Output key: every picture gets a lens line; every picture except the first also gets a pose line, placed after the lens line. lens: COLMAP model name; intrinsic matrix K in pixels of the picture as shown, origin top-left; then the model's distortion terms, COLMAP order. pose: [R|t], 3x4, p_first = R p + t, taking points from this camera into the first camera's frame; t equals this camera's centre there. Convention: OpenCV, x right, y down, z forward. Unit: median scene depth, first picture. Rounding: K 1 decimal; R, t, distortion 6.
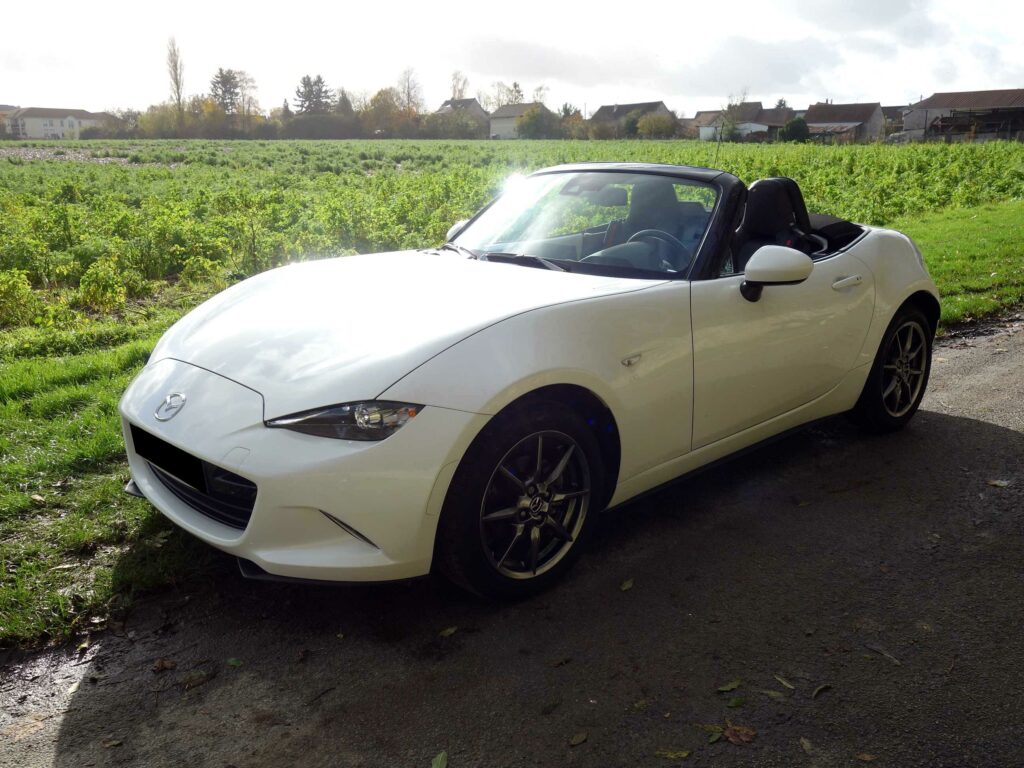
lens RADIAL K [[900.8, 0, 508.2], [0, 900.8, 386.4], [0, 0, 1]] dist [0.008296, -0.015499]
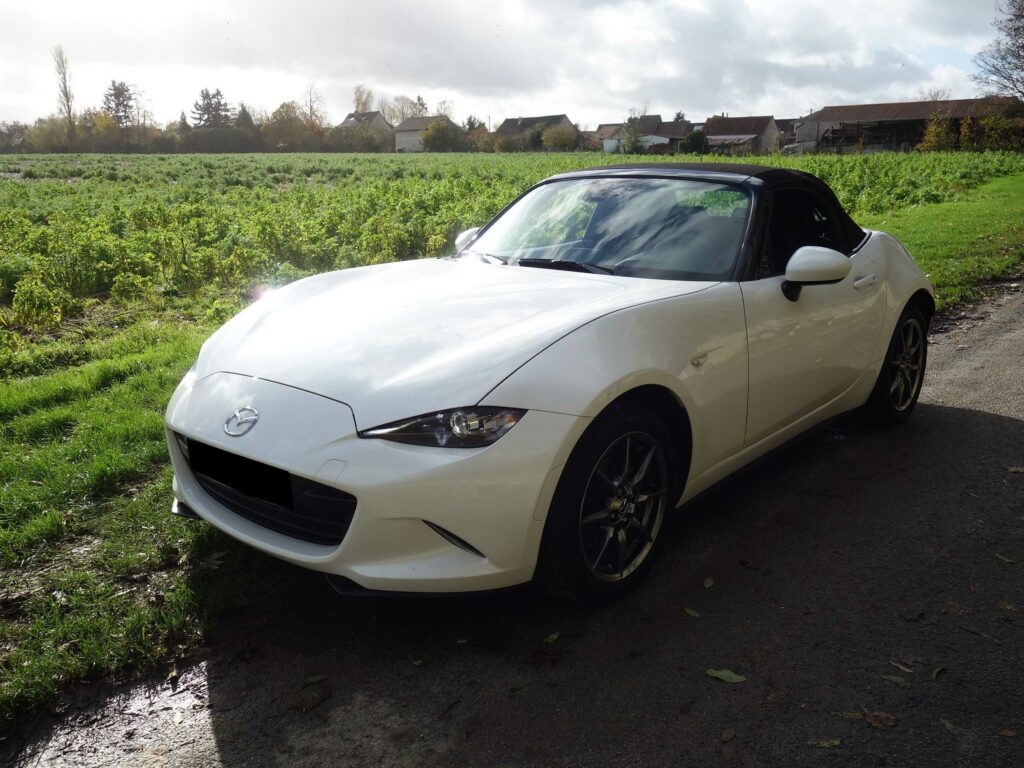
lens RADIAL K [[900.8, 0, 509.4], [0, 900.8, 386.6], [0, 0, 1]] dist [0.008296, -0.015499]
pose [[0.994648, -0.029716, 0.098955, -0.128121], [0.031018, 0.999451, -0.011640, 0.004152], [-0.098555, 0.014647, 0.995024, 0.010429]]
